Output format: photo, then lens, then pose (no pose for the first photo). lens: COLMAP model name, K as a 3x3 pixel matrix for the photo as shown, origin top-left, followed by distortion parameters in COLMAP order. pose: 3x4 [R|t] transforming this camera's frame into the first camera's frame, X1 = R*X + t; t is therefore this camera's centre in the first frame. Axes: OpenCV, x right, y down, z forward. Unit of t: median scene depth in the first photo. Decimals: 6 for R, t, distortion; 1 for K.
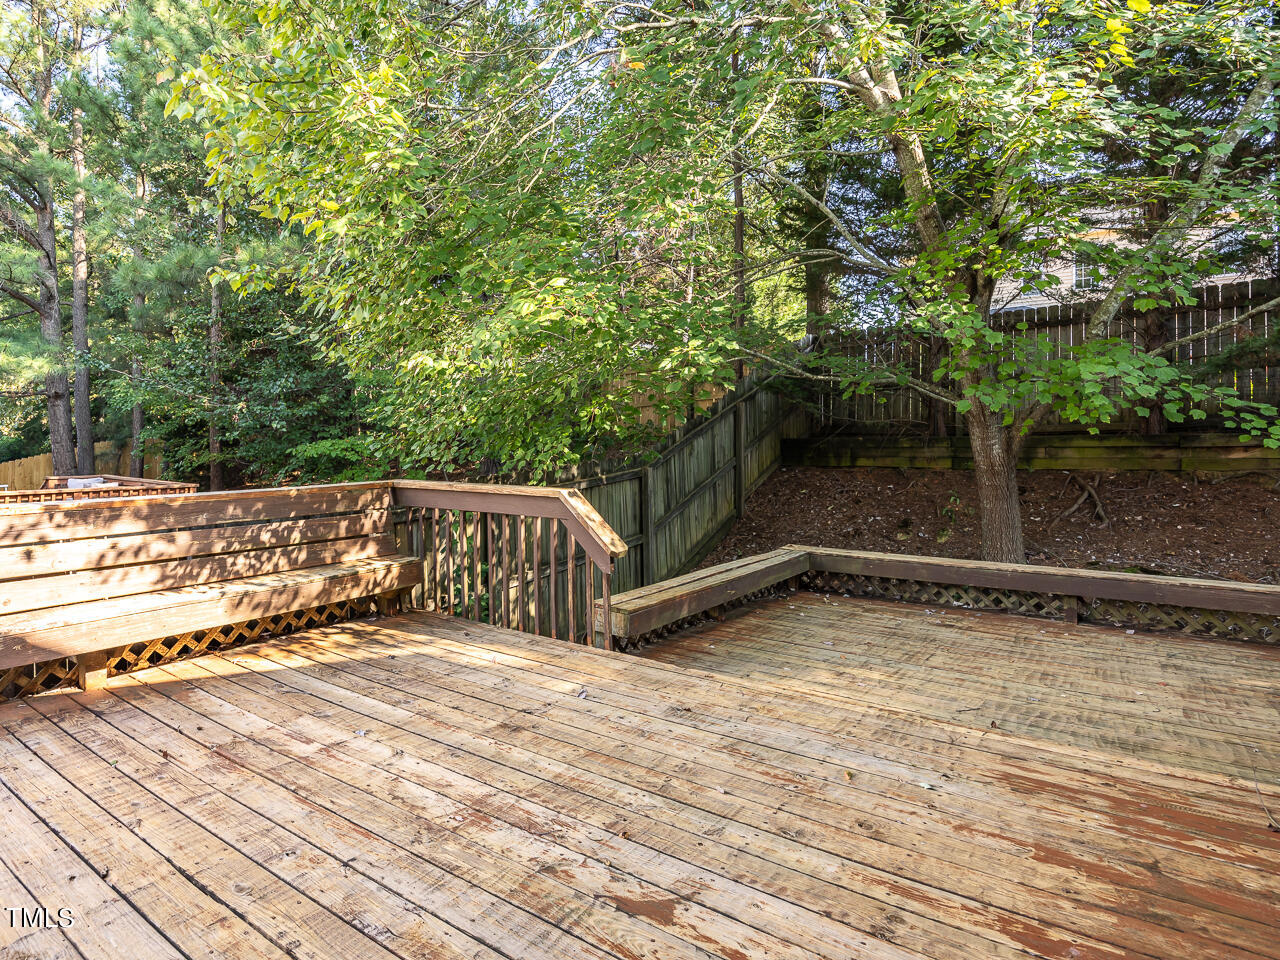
lens RADIAL K [[669.2, 0, 572.9], [0, 669.2, 448.3], [0, 0, 1]] dist [-0.016961, 0.002660]
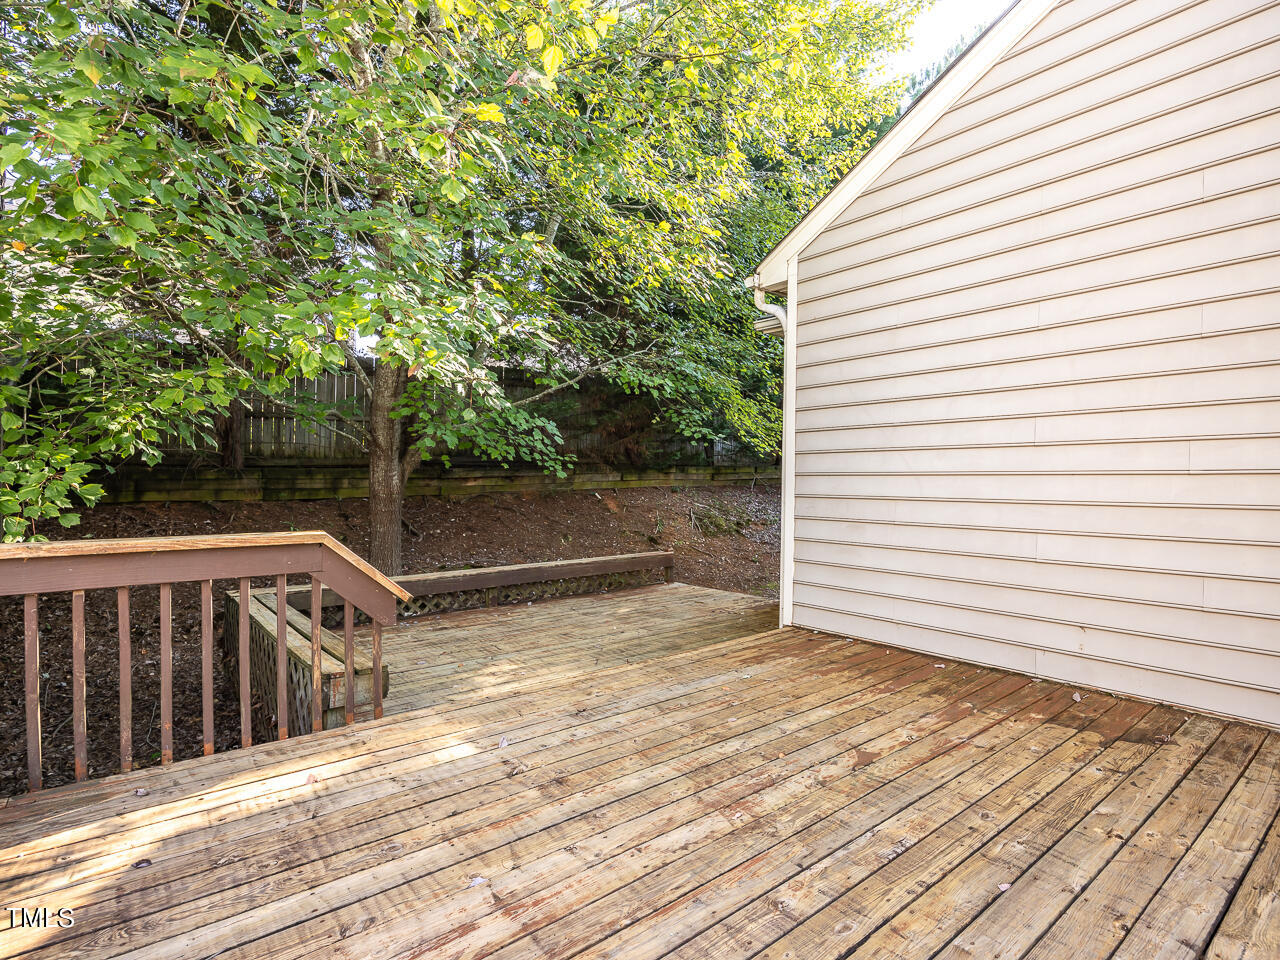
lens RADIAL K [[669.2, 0, 653.9], [0, 669.2, 481.5], [0, 0, 1]] dist [-0.016961, 0.002660]
pose [[0.260383, -0.006502, 0.965483, -1.002520], [0.005617, 0.999971, 0.005220, 0.001718], [-0.965489, 0.004064, 0.260412, 0.672886]]
